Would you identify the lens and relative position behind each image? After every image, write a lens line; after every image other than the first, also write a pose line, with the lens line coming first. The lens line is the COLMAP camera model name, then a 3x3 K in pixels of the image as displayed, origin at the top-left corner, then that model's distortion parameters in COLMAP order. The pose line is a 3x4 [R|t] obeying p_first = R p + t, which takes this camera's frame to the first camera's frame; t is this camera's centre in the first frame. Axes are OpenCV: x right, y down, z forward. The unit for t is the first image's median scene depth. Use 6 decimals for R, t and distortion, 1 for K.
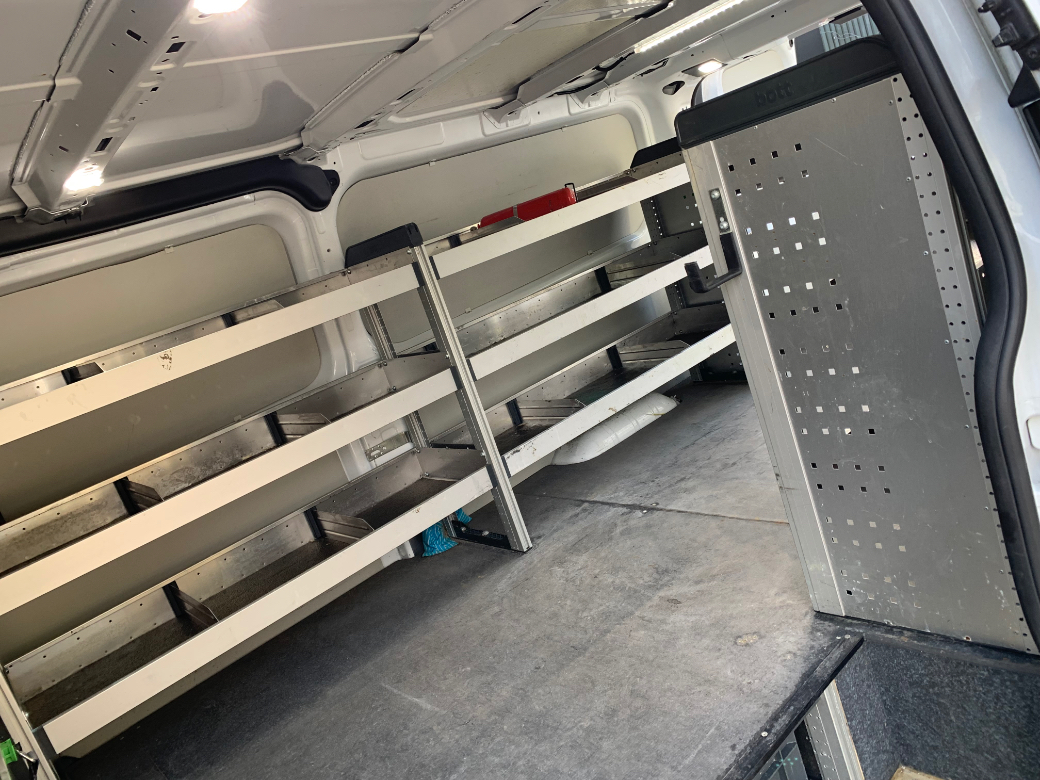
lens RADIAL K [[795.7, 0, 520.7], [0, 795.7, 379.2], [0, 0, 1]] dist [0.008551, 0.003334]
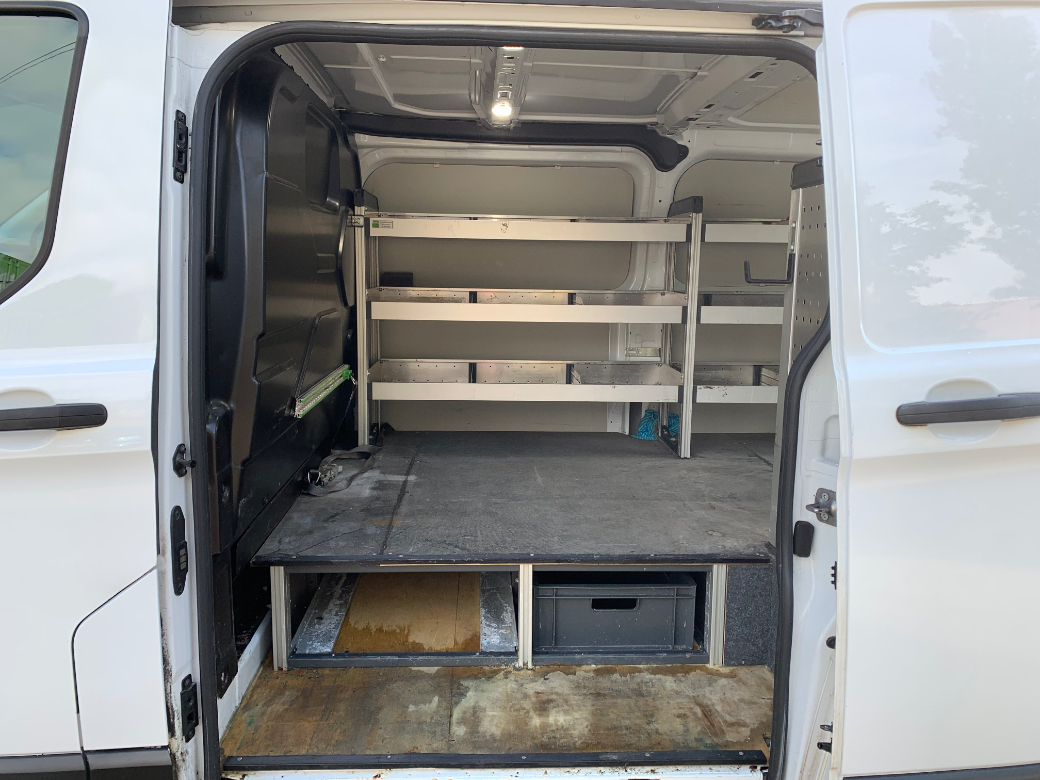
lens RADIAL K [[807.1, 0, 520.0], [0, 807.1, 390.0], [0, 0, 1]] dist [0.006536, -0.002591]
pose [[0.742013, 0.418258, -0.523905, 0.529906], [-0.388734, 0.905143, 0.172051, -0.014063], [0.546171, 0.075995, 0.834219, -0.323340]]
